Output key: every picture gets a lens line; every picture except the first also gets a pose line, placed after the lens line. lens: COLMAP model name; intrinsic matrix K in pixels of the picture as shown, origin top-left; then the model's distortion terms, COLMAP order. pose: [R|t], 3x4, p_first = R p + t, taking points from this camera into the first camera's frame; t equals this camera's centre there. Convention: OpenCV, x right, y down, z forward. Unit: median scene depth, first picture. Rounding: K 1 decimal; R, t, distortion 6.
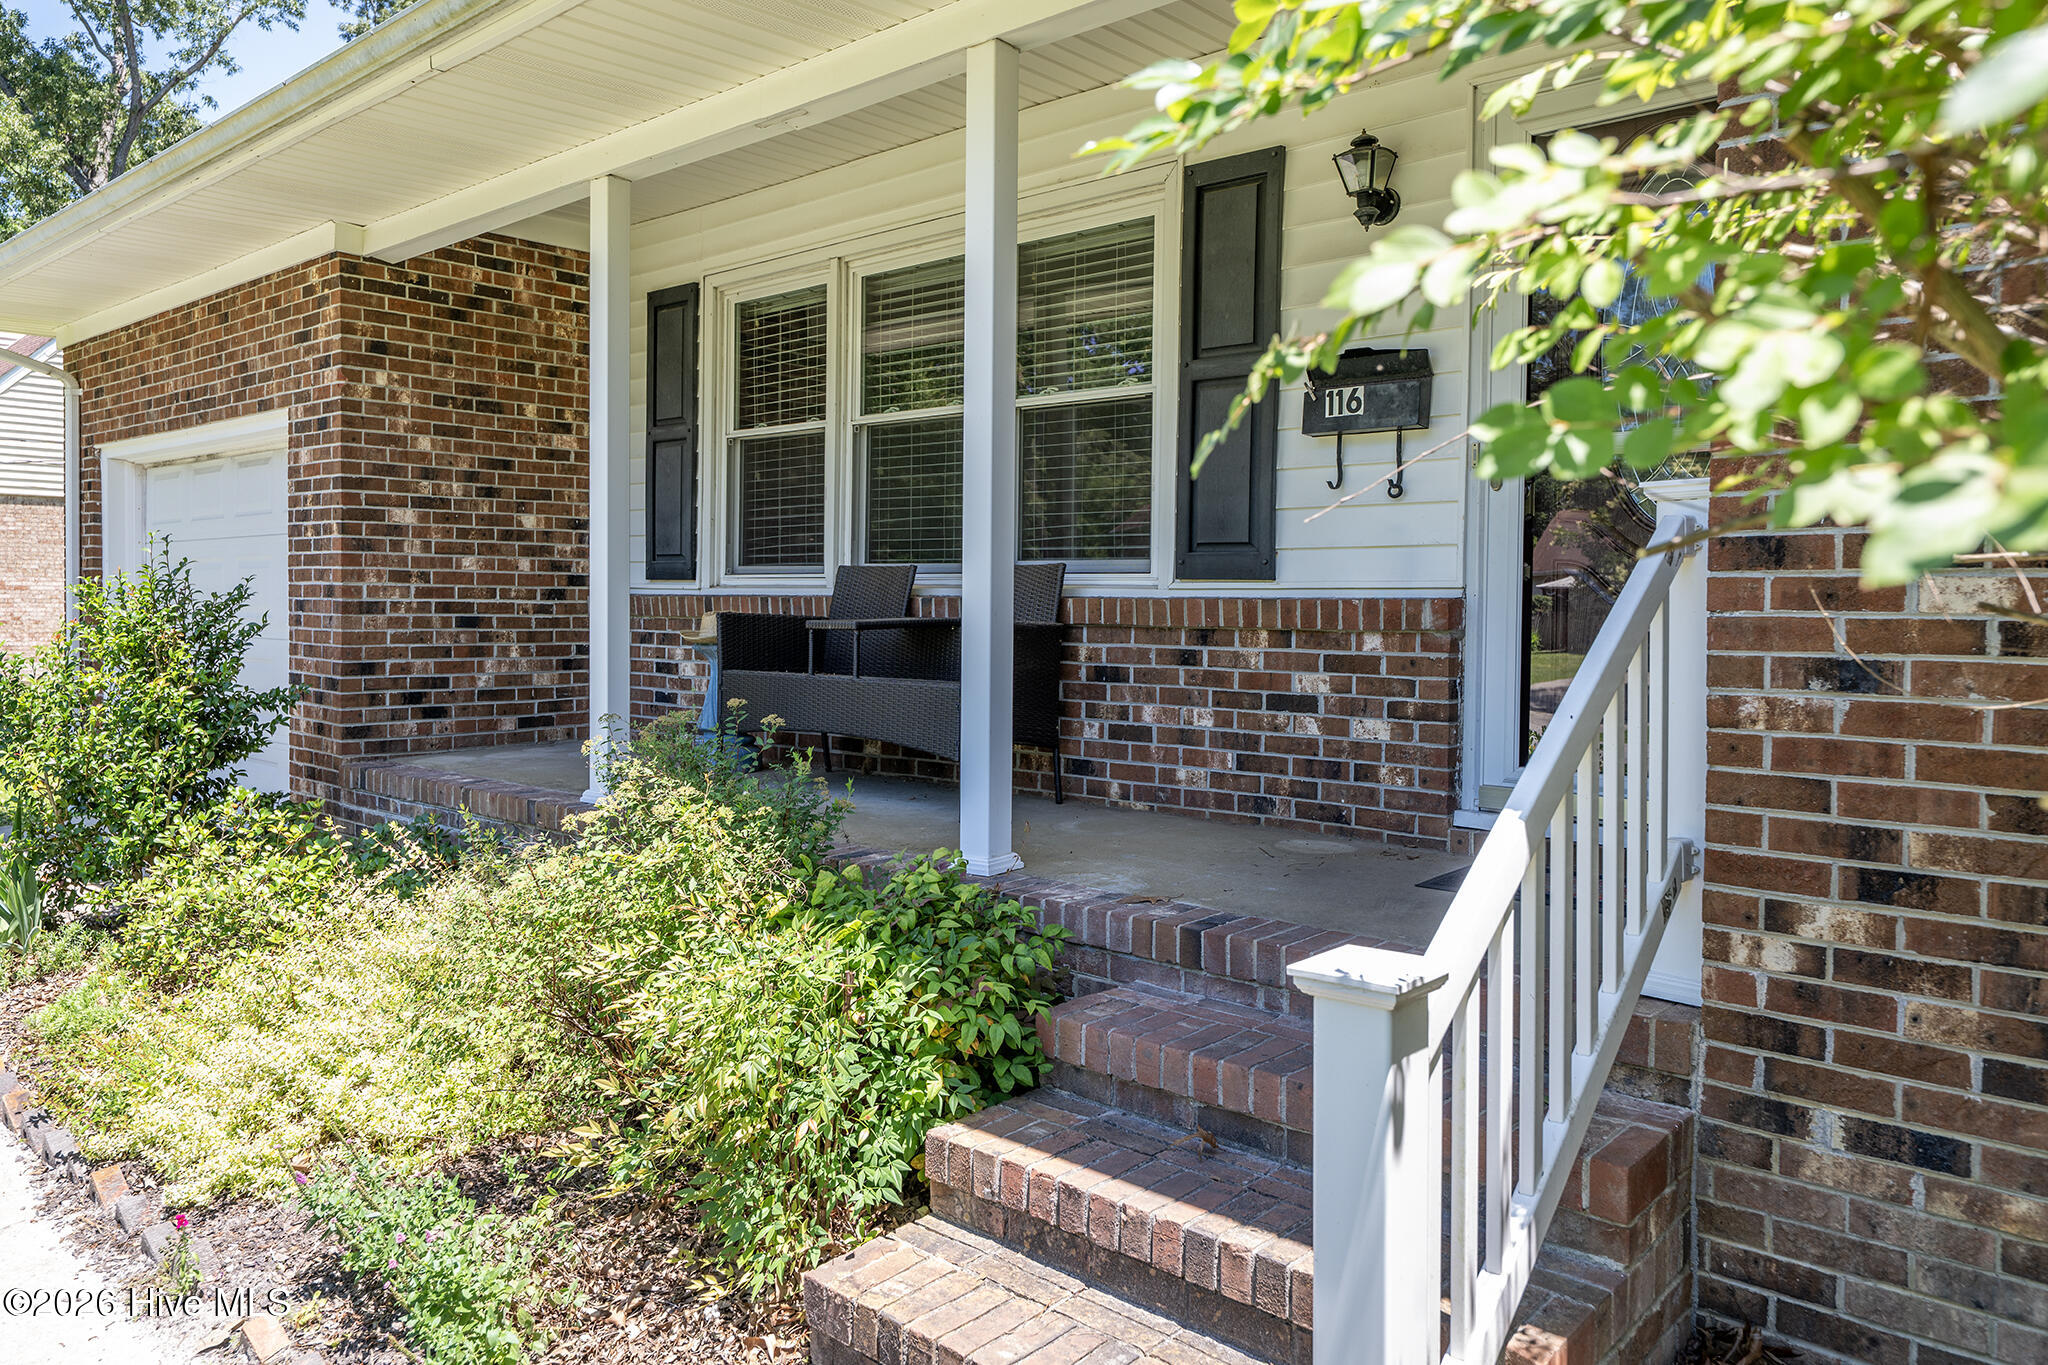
lens RADIAL K [[1361.9, 0, 1006.8], [0, 1361.9, 668.1], [0, 0, 1]] dist [-0.017689, 0.005871]
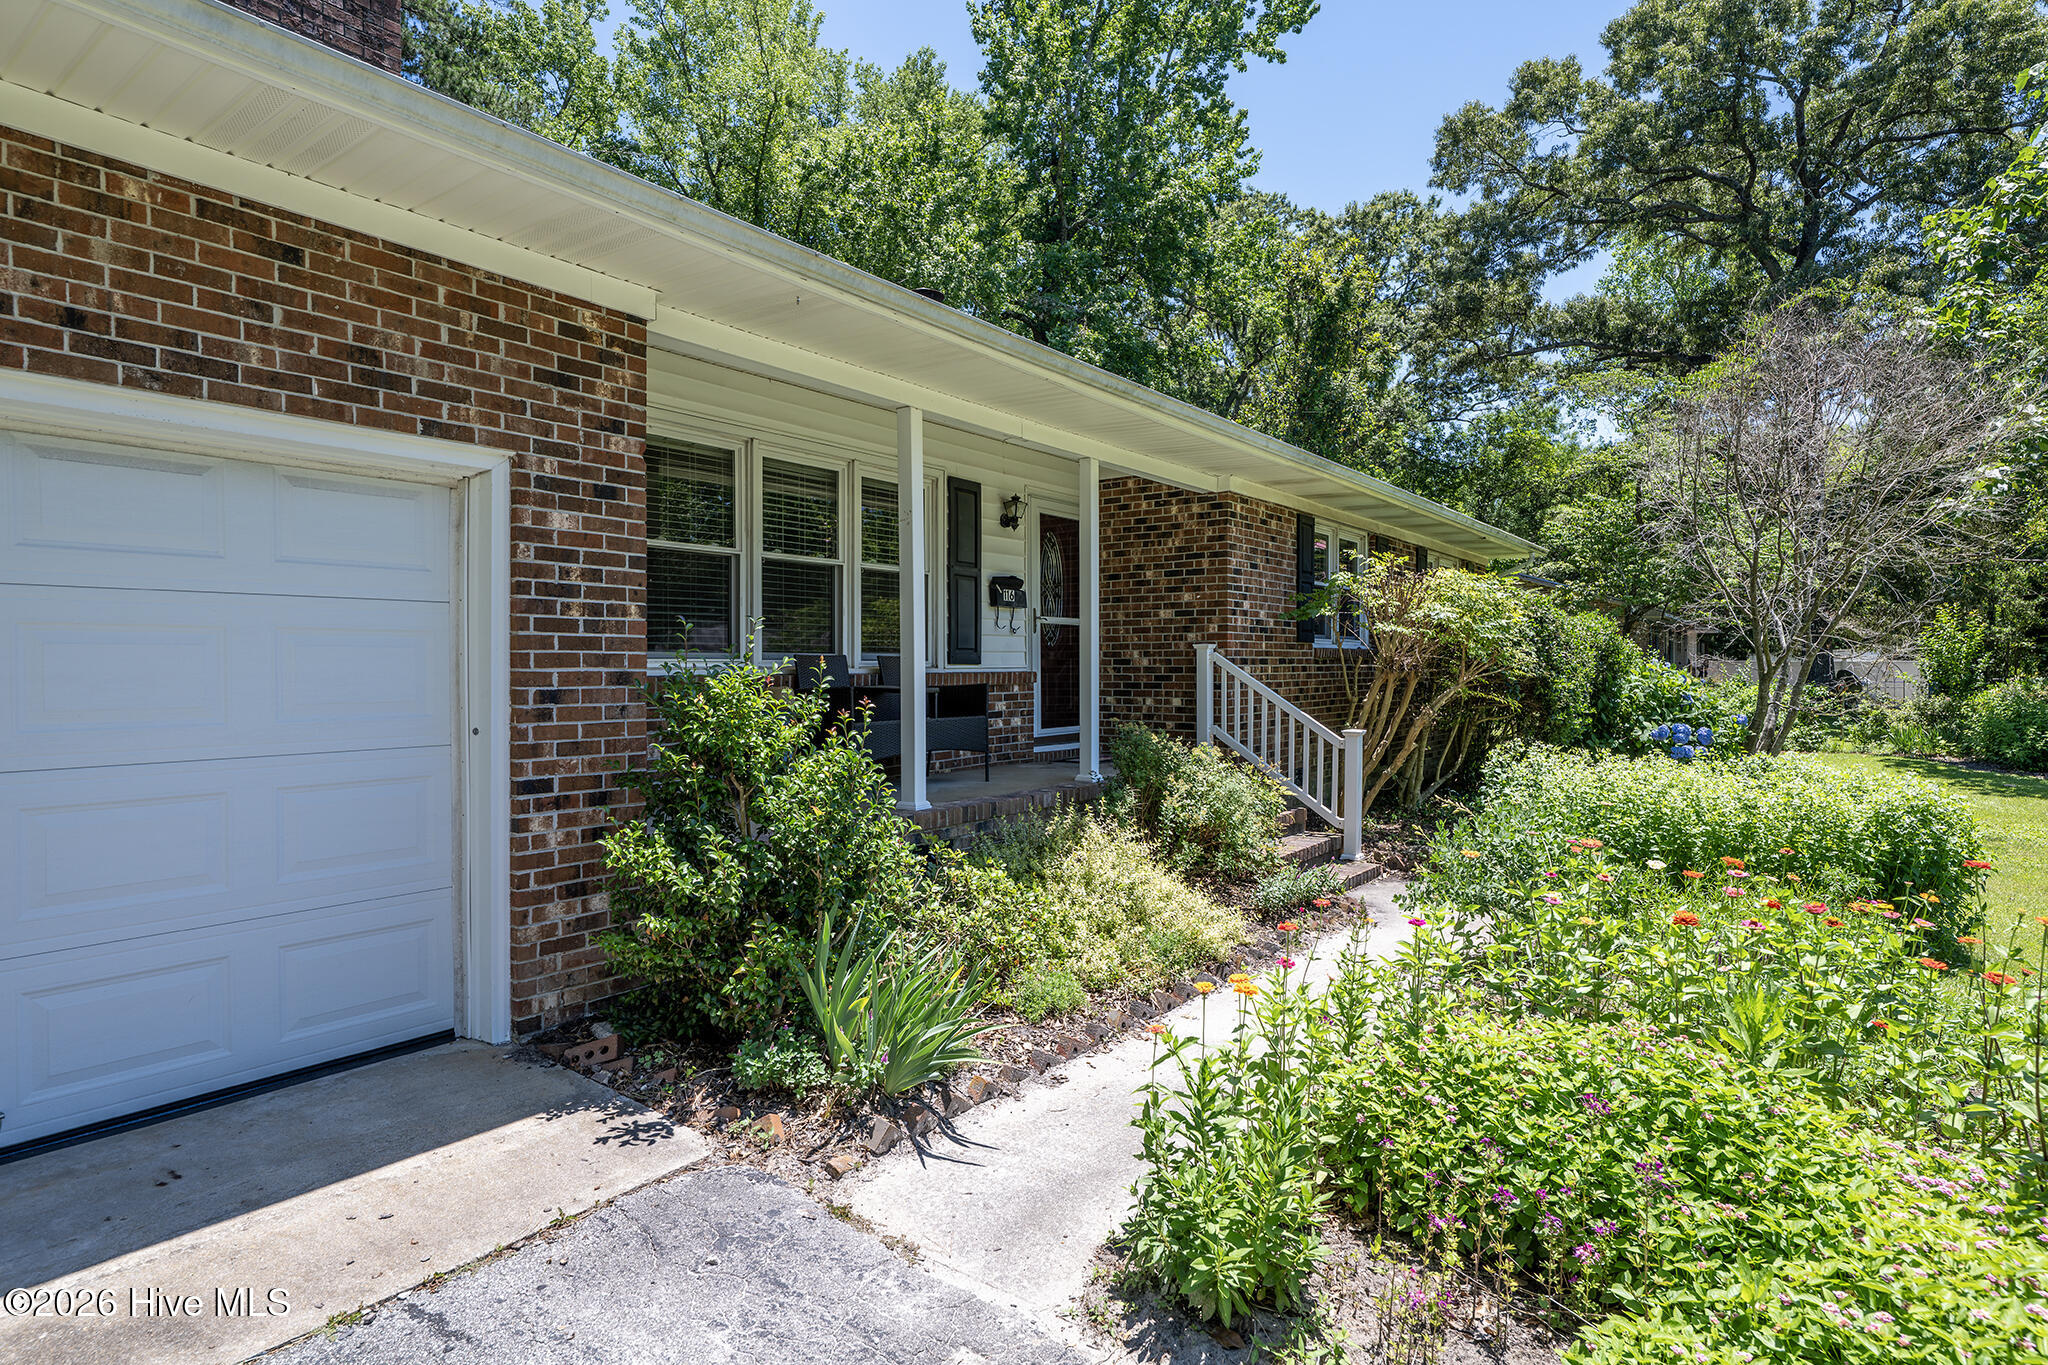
lens RADIAL K [[1057.2, 0, 1017.8], [0, 1057.2, 679.4], [0, 0, 1]] dist [0.001056, 0.000475]
pose [[-0.065340, -0.022978, 0.997598, -1.210922], [0.048676, 0.998471, 0.026187, -0.060952], [-0.996675, 0.050270, -0.064122, 0.766817]]
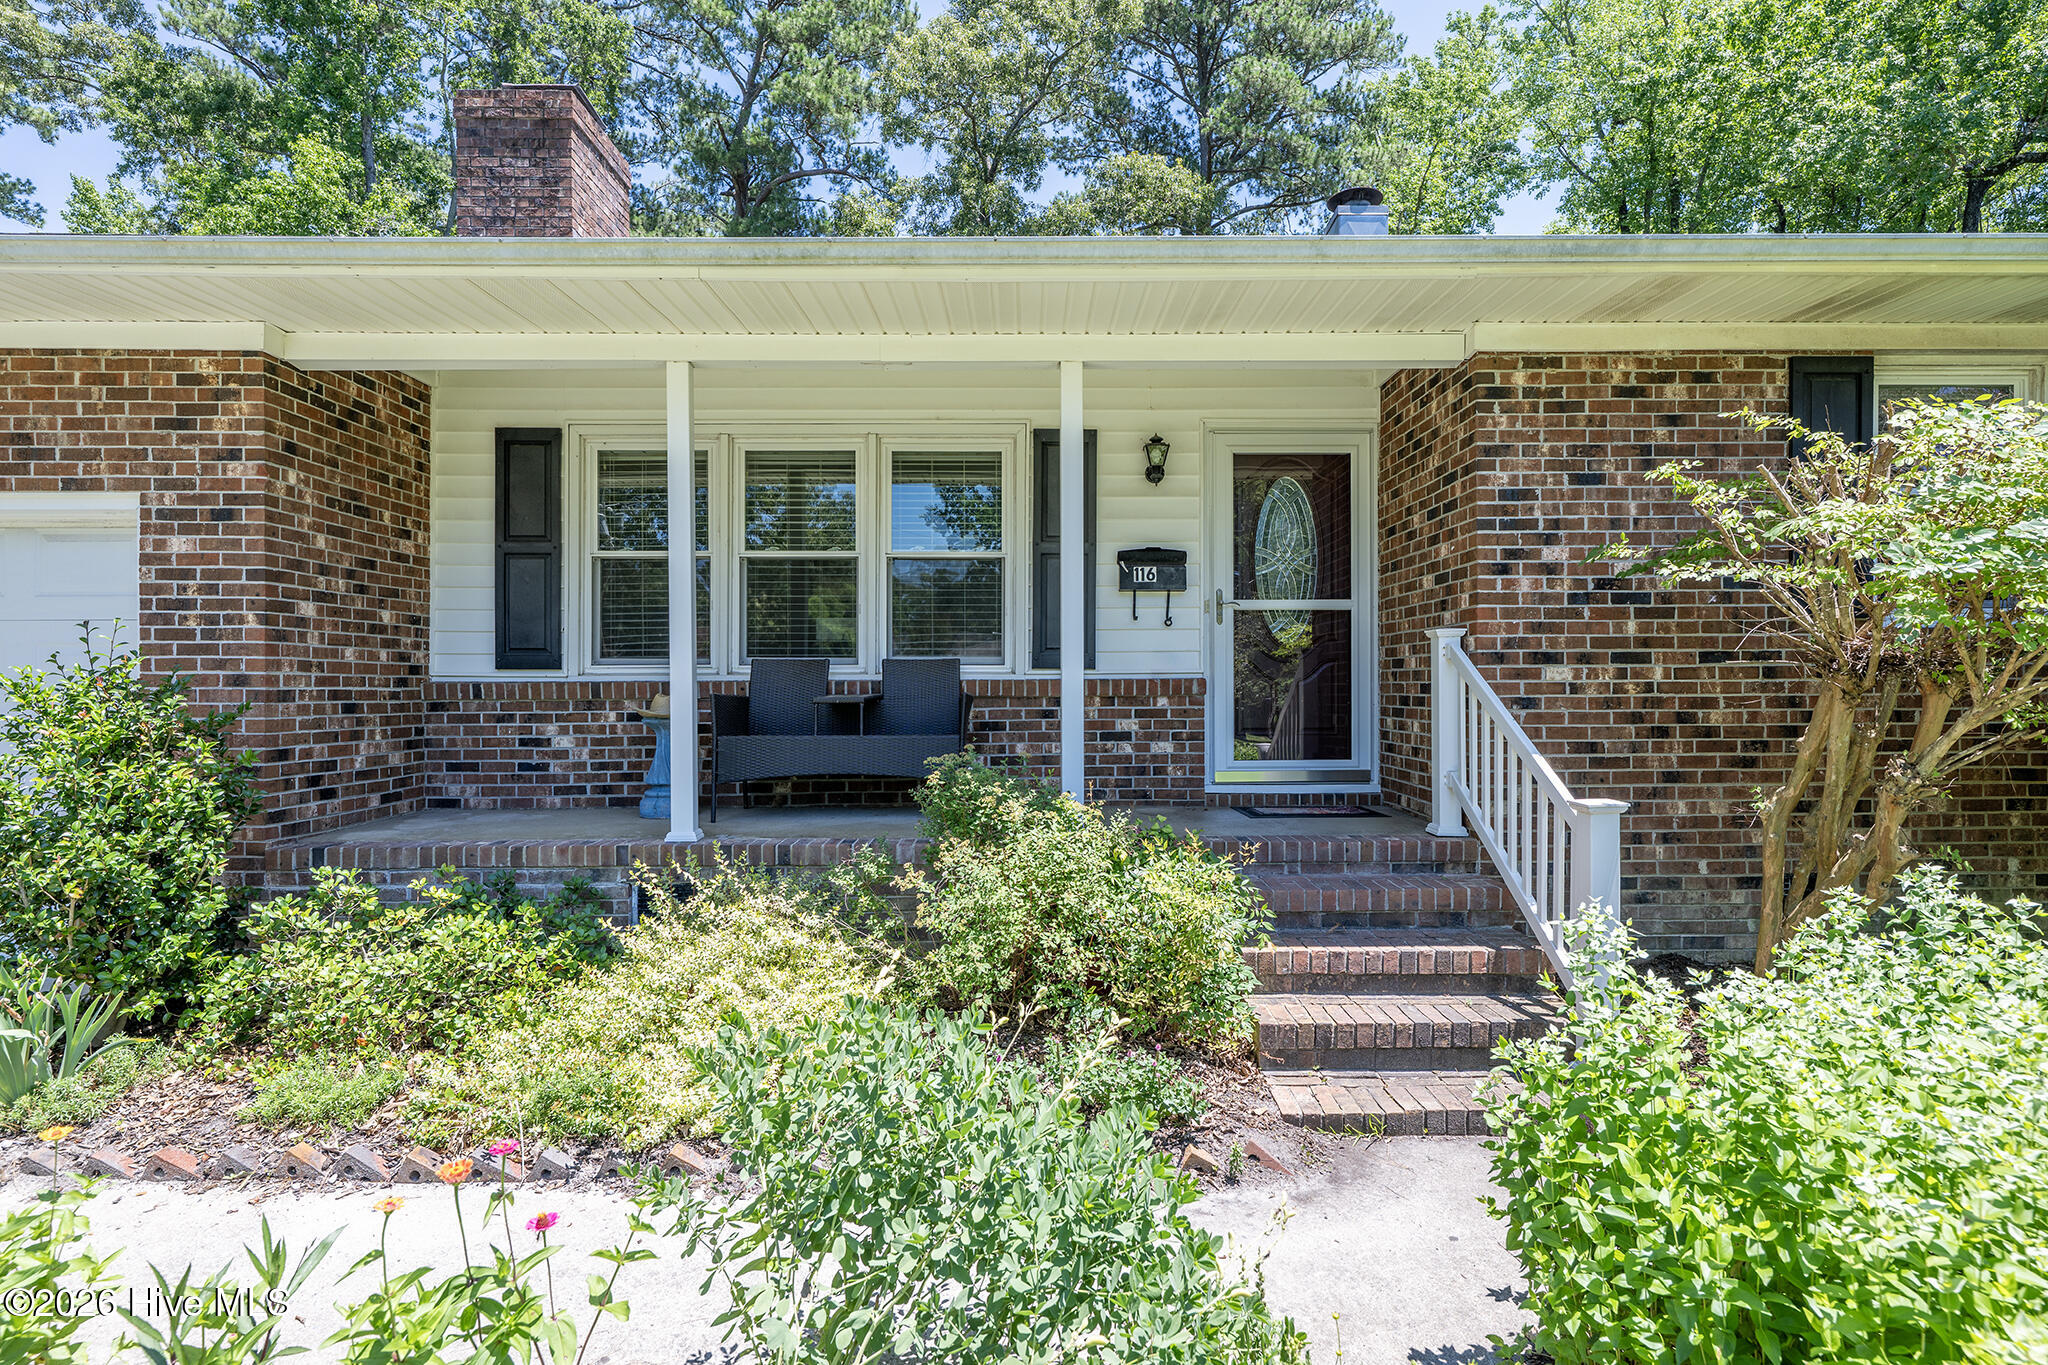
lens RADIAL K [[1010.0, 0, 1002.4], [0, 1010.0, 698.2], [0, 0, 1]] dist [-0.009214, 0.004077]
pose [[0.741549, -0.020444, 0.670587, -0.580477], [0.043638, 0.998889, -0.017802, -0.005568], [-0.669478, 0.042464, 0.741617, 0.064494]]
